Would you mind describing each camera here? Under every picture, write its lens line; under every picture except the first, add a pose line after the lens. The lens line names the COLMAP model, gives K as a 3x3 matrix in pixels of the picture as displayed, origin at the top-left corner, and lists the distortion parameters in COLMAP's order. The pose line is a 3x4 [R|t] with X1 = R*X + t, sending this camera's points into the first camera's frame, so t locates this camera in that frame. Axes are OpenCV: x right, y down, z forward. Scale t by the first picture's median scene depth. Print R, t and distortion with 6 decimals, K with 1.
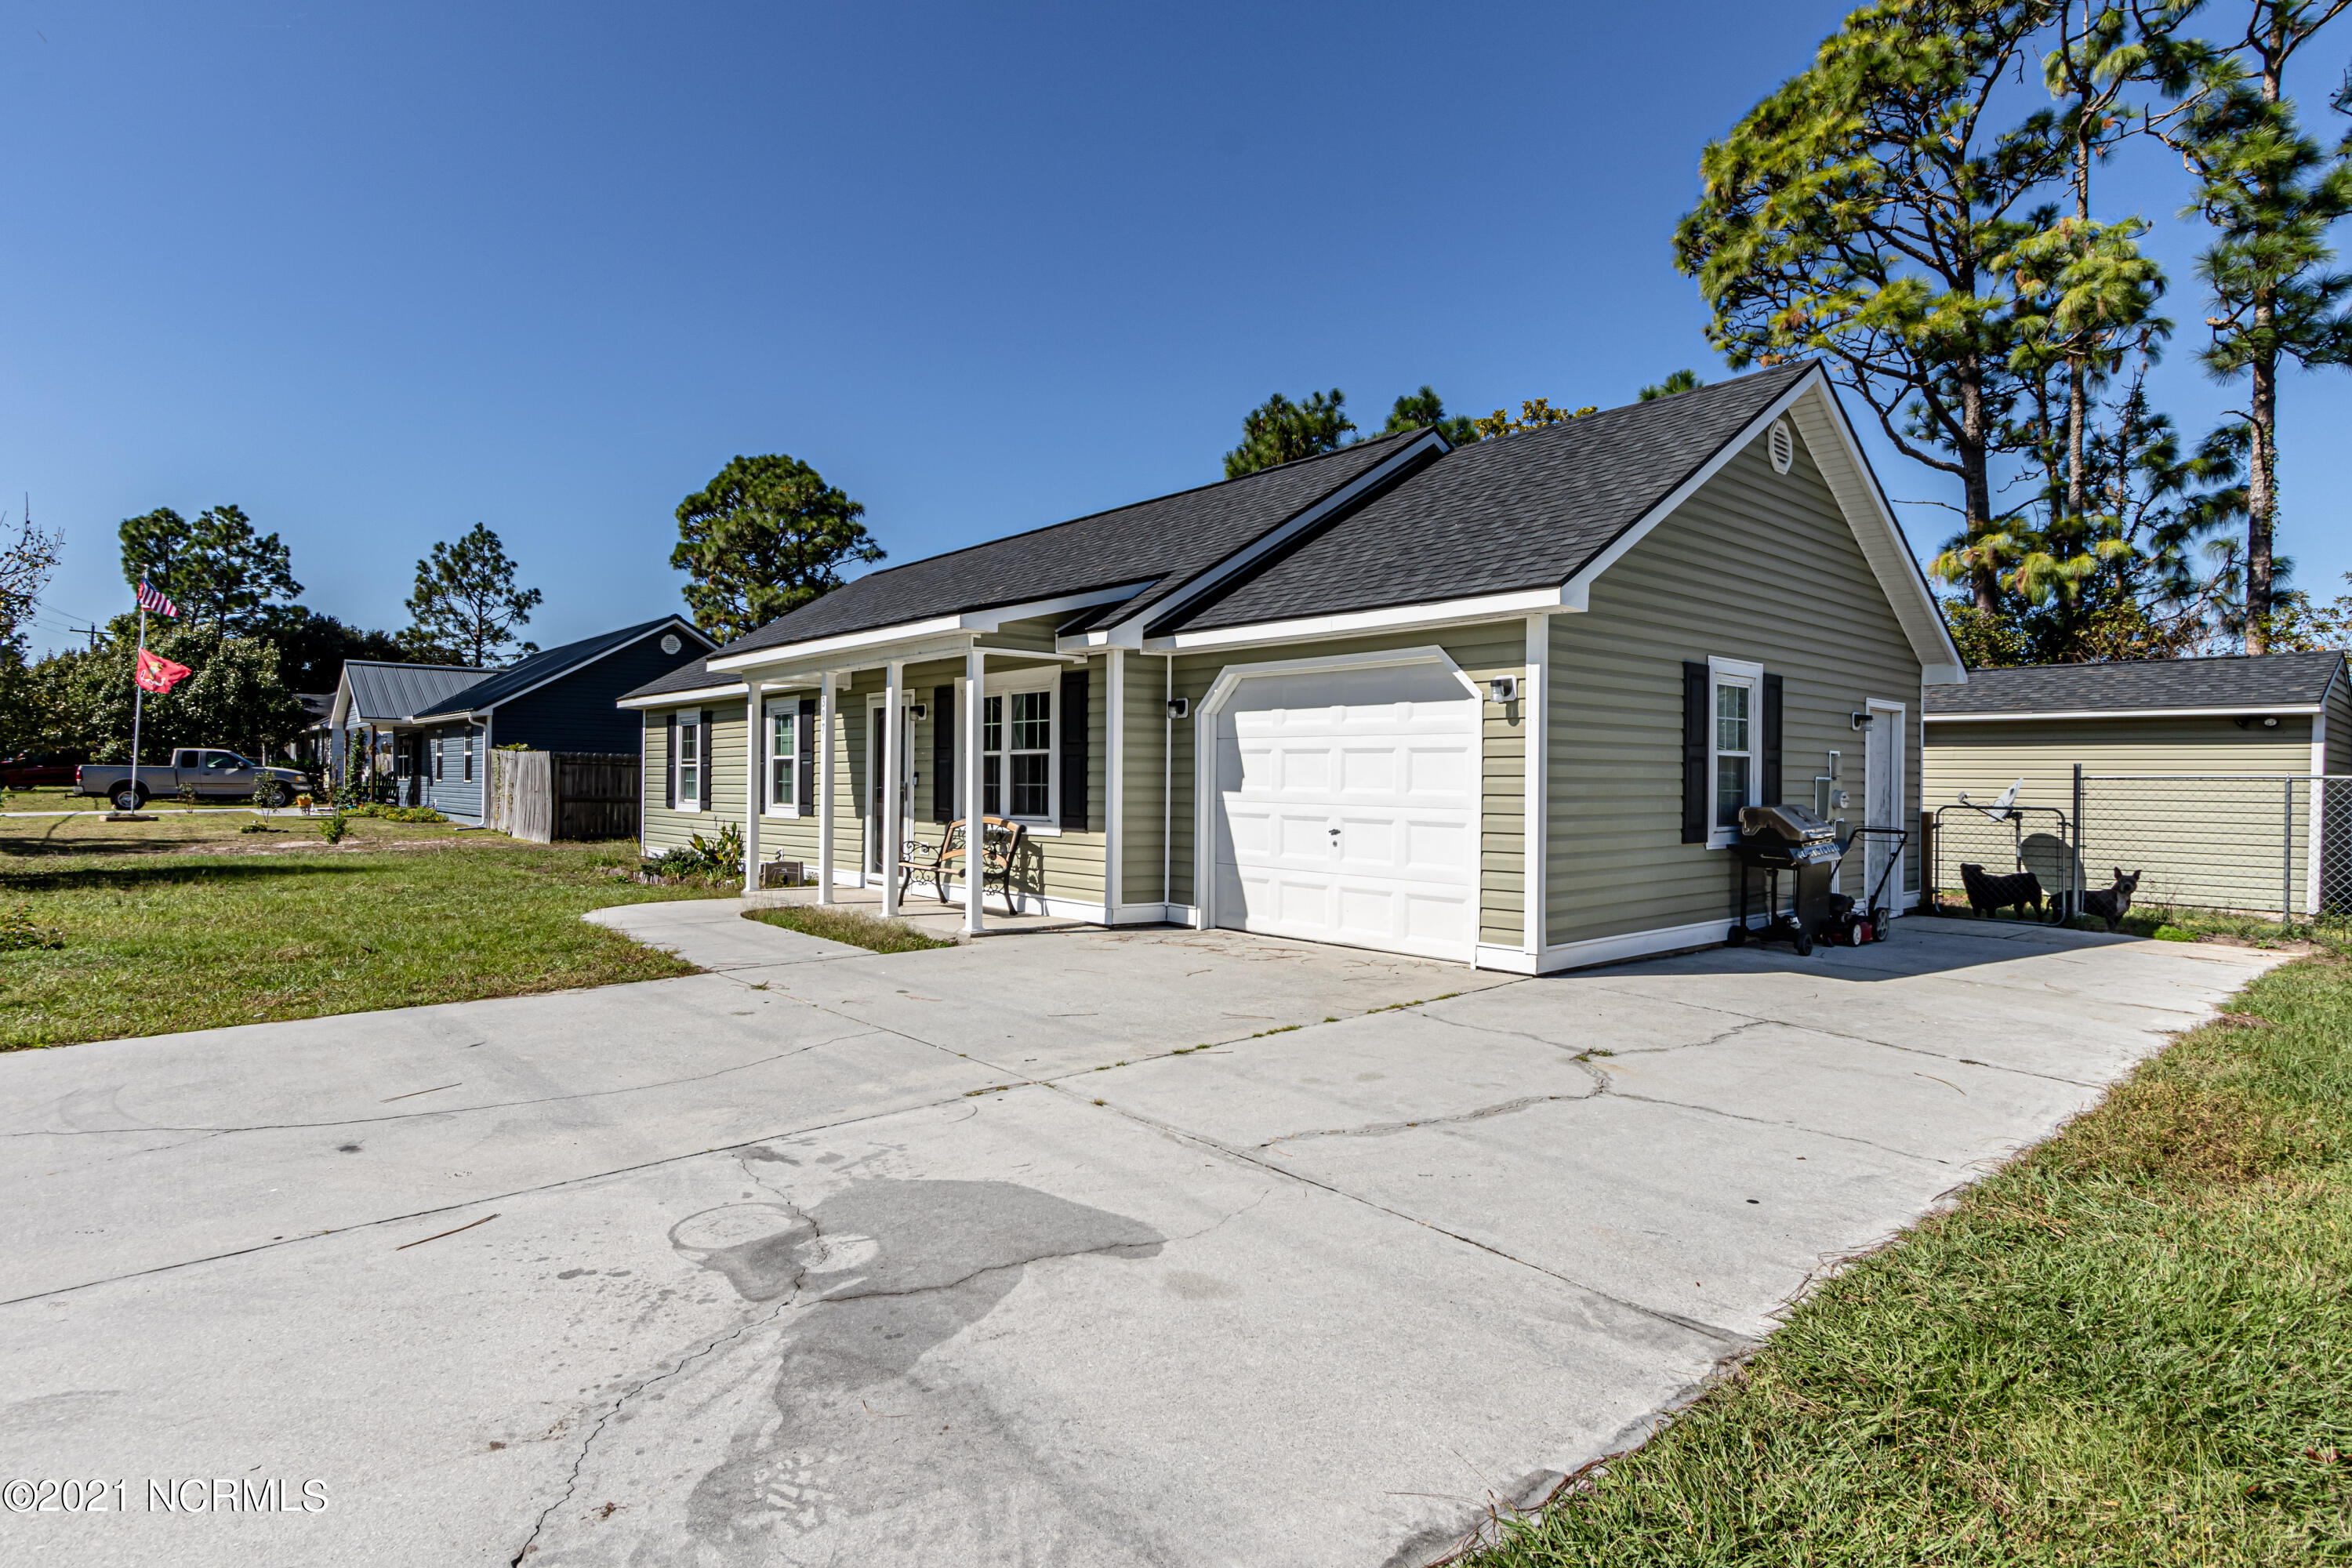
lens RADIAL K [[1181.7, 0, 1188.5], [0, 1181.7, 778.7], [0, 0, 1]] dist [-0.005131, 0.002443]
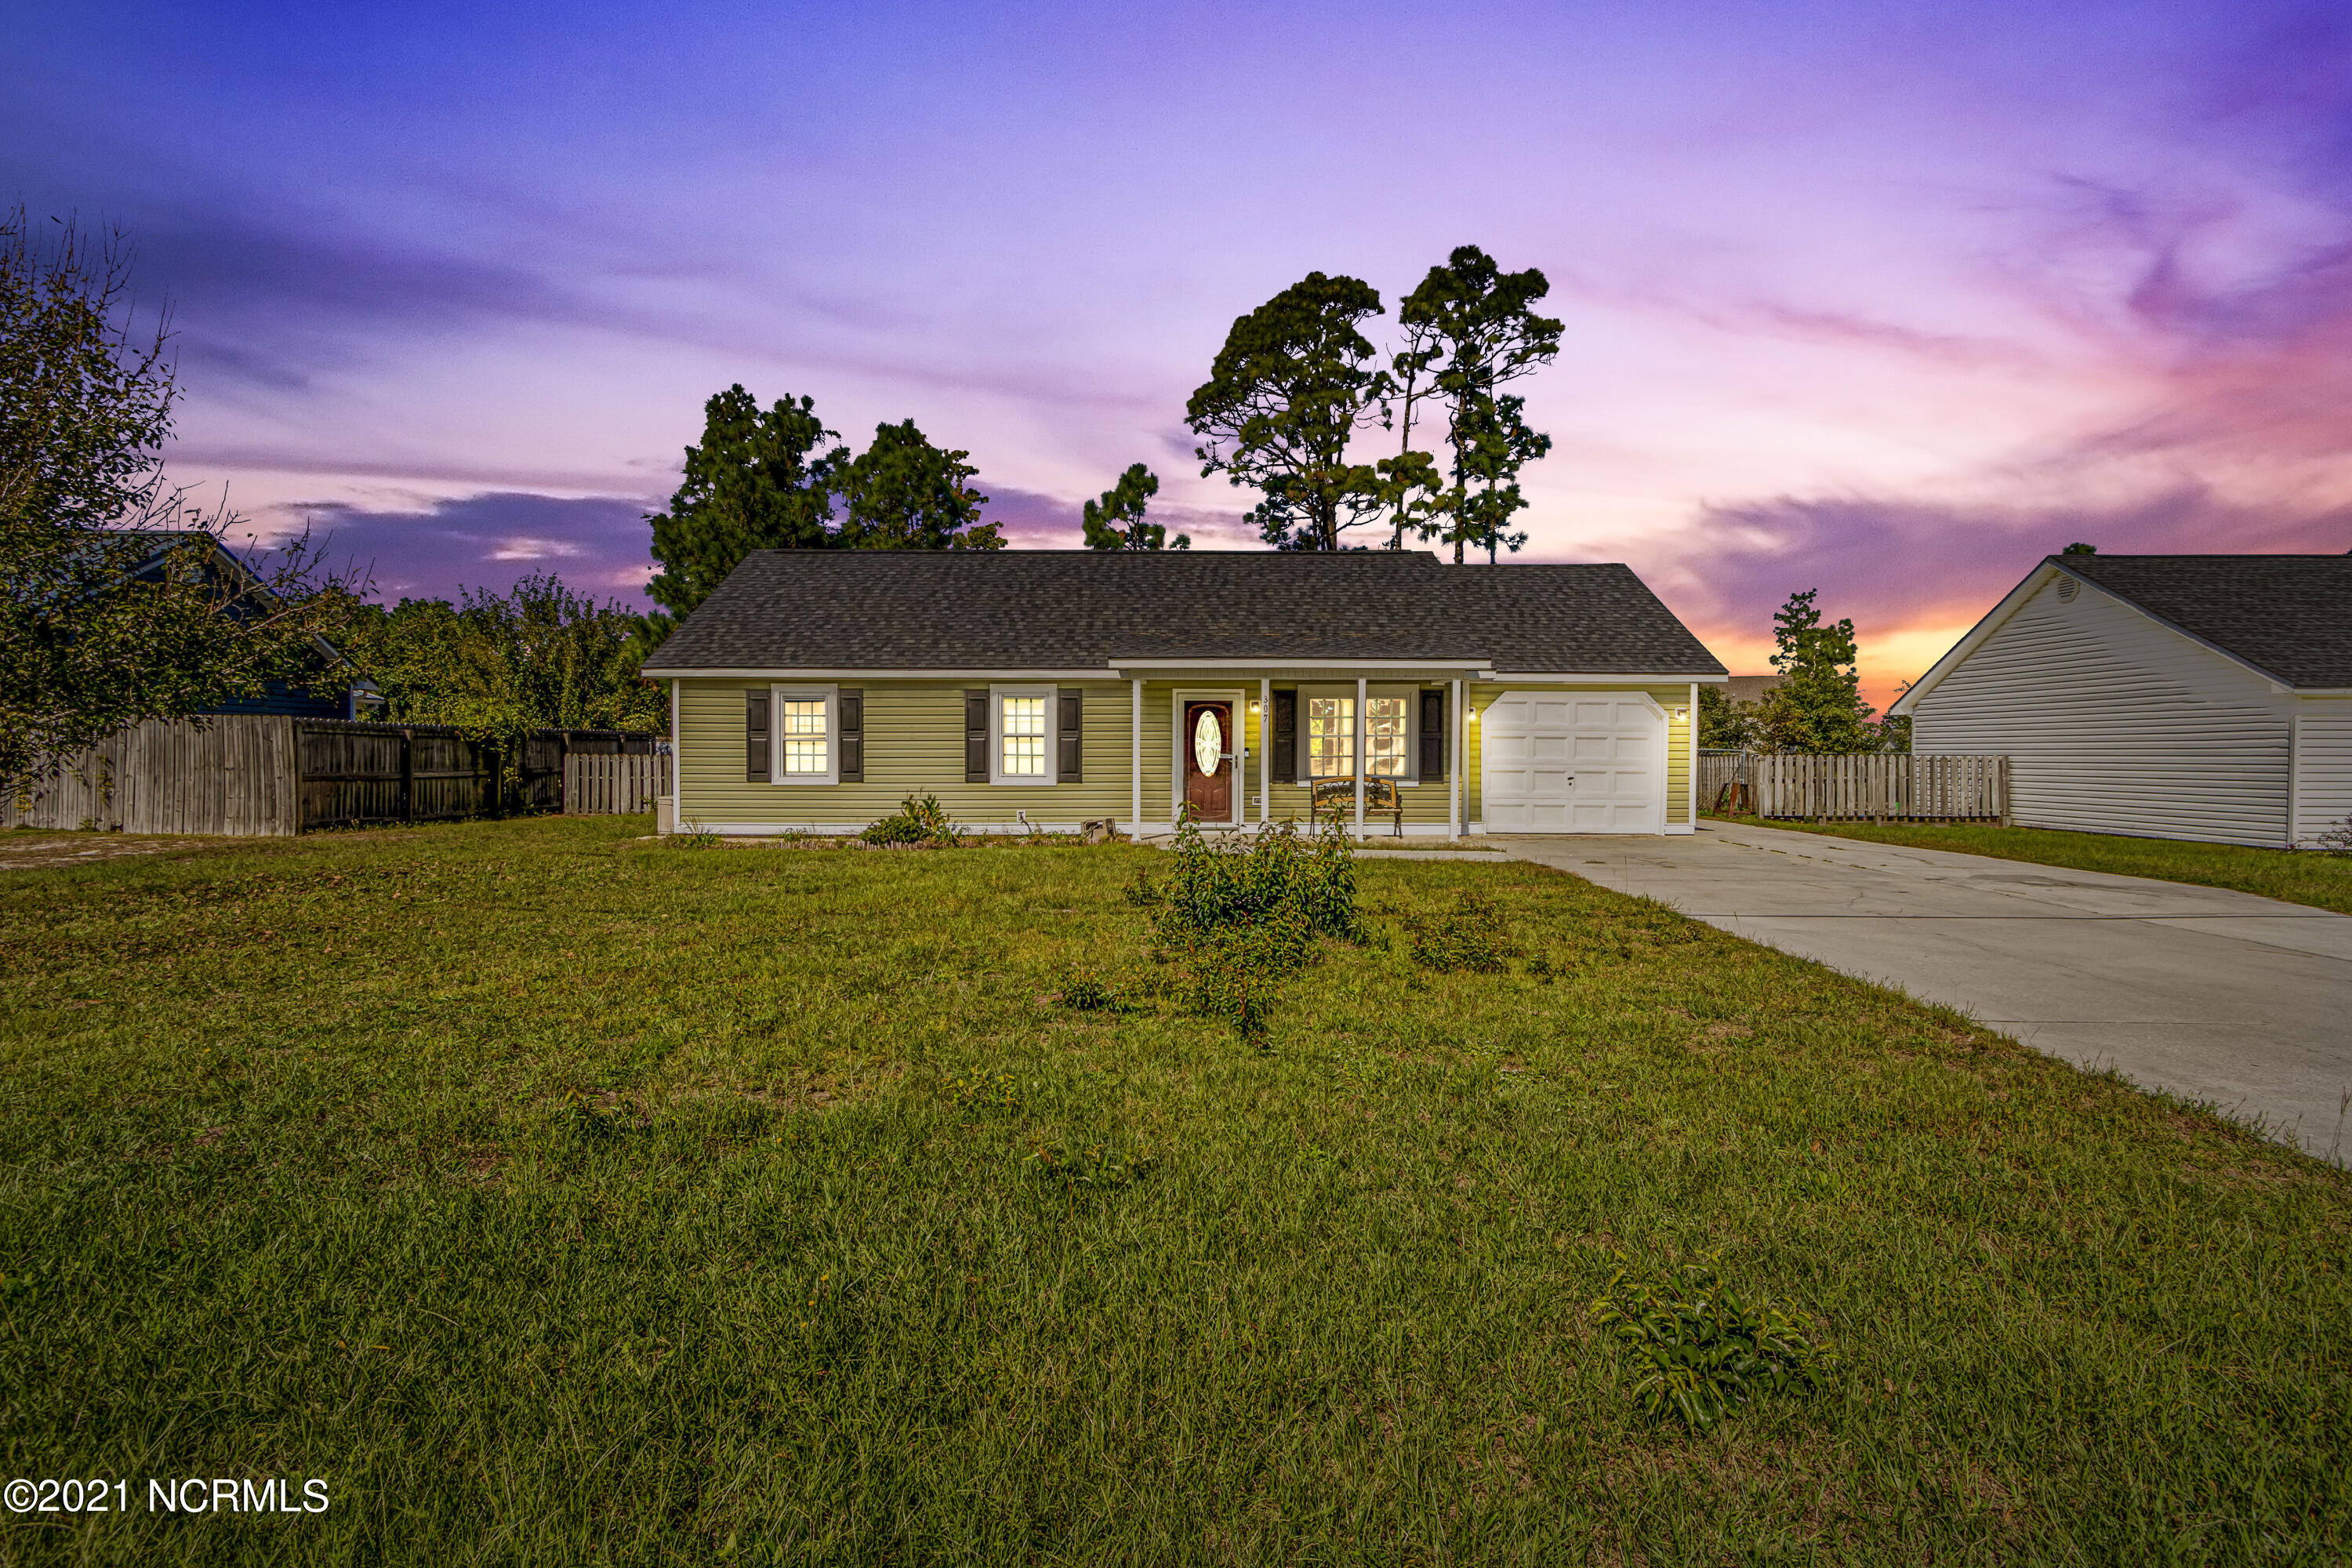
lens RADIAL K [[1066.9, 0, 1183.0], [0, 1066.9, 803.0], [0, 0, 1]] dist [0.004160, 0.001881]
pose [[0.686458, -0.037244, 0.726215, -1.060851], [0.000671, 0.998720, 0.050585, -0.003476], [-0.727169, -0.034237, 0.685604, 0.144290]]
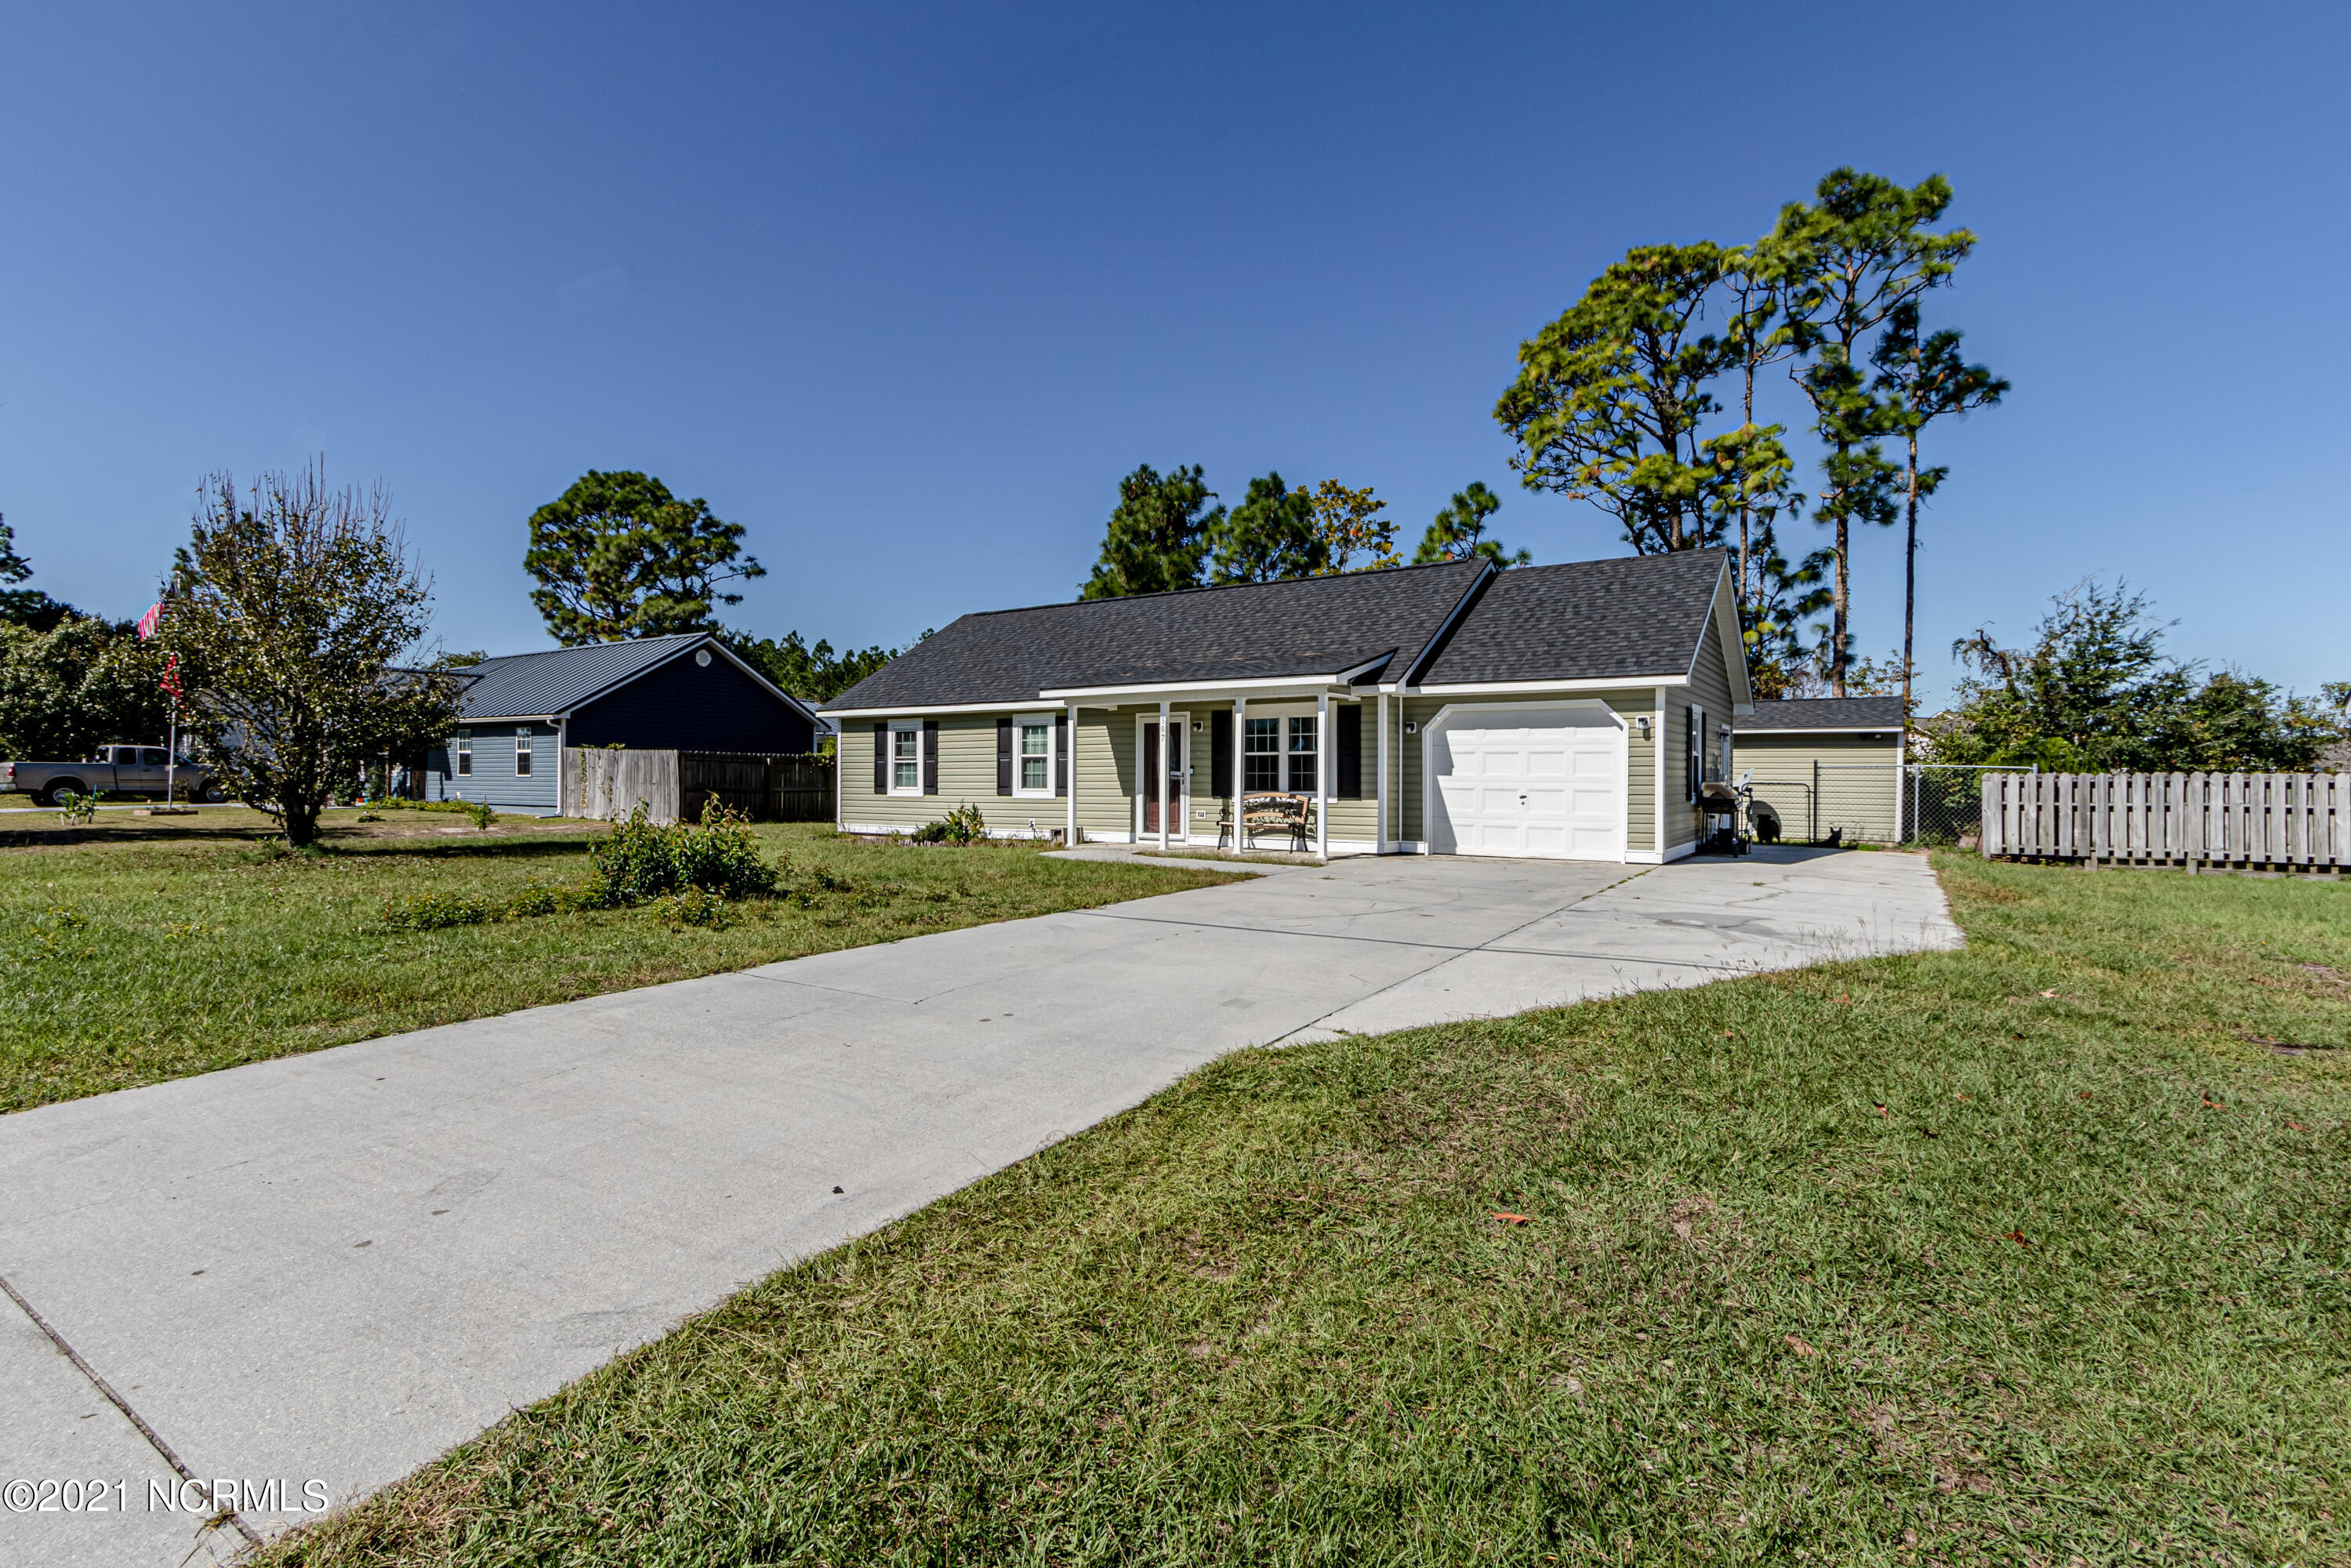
lens RADIAL K [[1066.5, 0, 1188.9], [0, 1066.5, 768.2], [0, 0, 1]] dist [0.004160, 0.001881]
pose [[0.966241, -0.002601, 0.257627, -0.517037], [0.003877, 0.999983, -0.004443, 0.003602], [-0.257611, 0.005292, 0.966234, -0.304016]]
